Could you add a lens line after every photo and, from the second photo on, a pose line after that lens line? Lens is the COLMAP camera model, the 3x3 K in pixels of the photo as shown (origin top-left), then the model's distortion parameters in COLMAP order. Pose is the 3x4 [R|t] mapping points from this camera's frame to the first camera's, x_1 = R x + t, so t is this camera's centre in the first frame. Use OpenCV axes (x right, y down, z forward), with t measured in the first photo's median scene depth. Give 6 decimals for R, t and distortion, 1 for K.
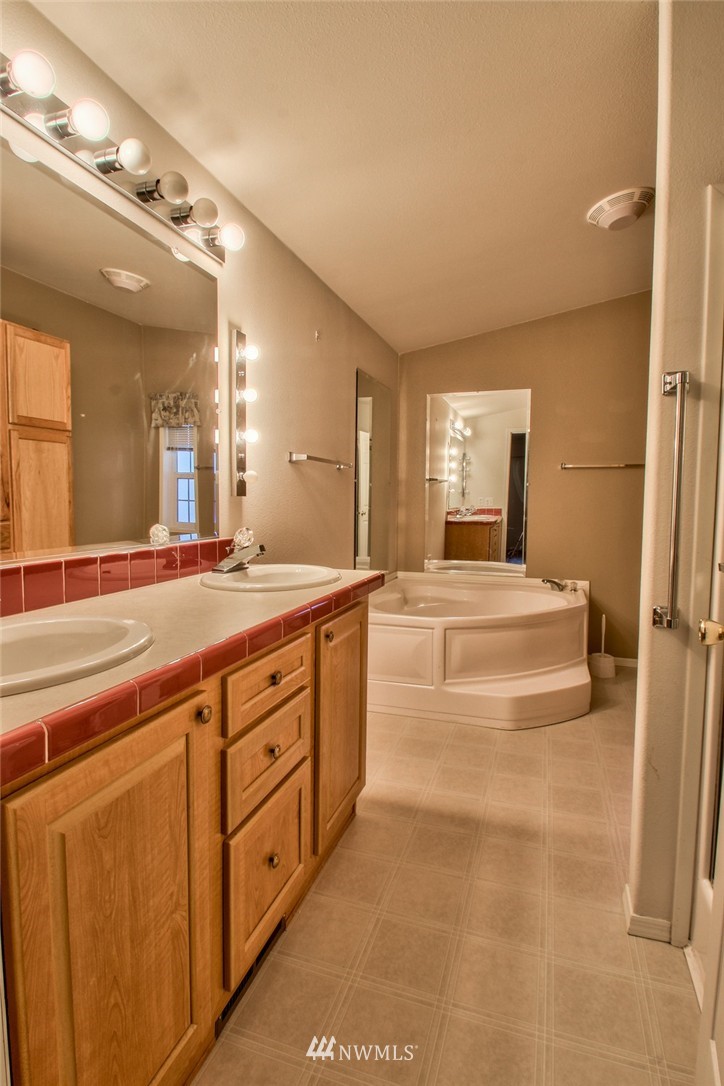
lens RADIAL K [[522.9, 0, 369.8], [0, 522.9, 534.4], [0, 0, 1]] dist [-0.000052, -0.001094]
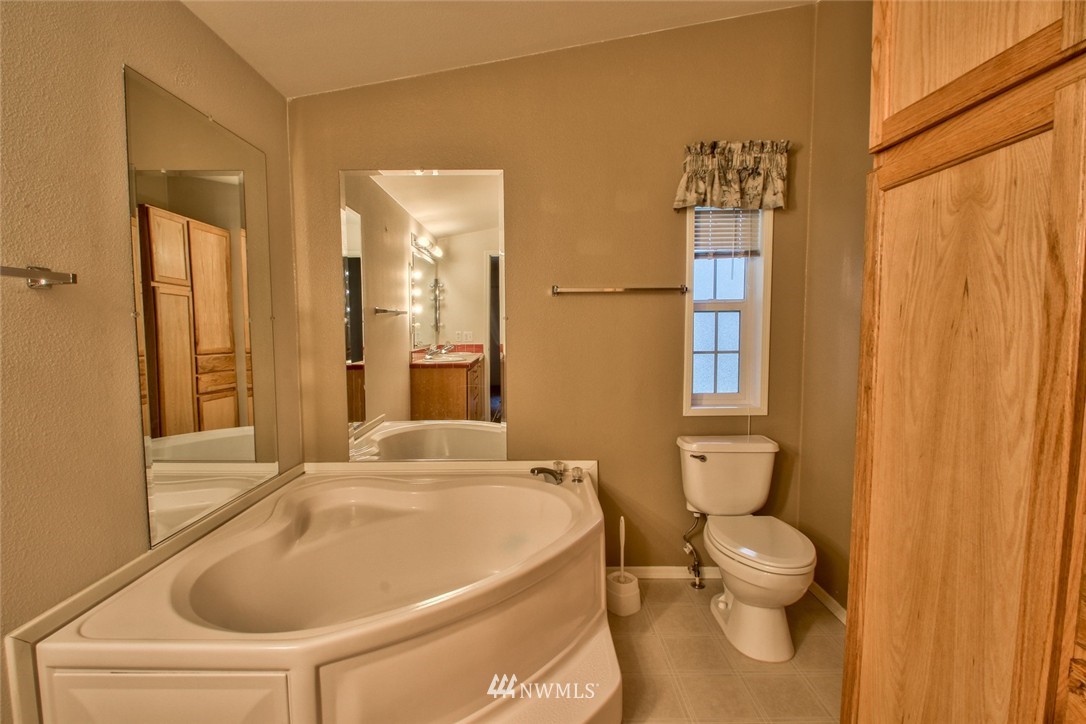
lens RADIAL K [[522.9, 0, 539.7], [0, 522.9, 363.7], [0, 0, 1]] dist [-0.000052, -0.001094]
pose [[0.942871, -0.035258, 0.331286, 0.071638], [0.035957, 0.999345, 0.004021, -0.023158], [-0.331211, 0.008120, 0.943522, 0.211306]]
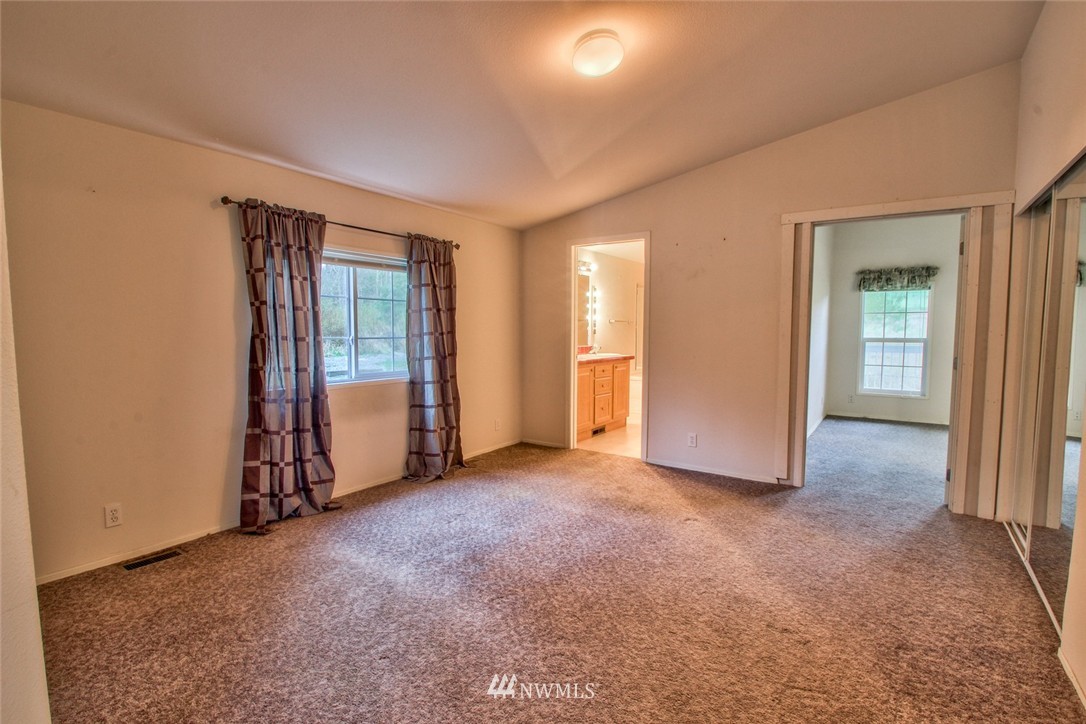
lens RADIAL K [[522.9, 0, 542.8], [0, 522.9, 366.5], [0, 0, 1]] dist [-0.000052, -0.001094]
pose [[0.955306, 0.001914, -0.295611, 0.260347], [-0.006004, 0.999898, -0.012929, 0.109195], [0.295557, 0.014126, 0.955221, -1.390956]]
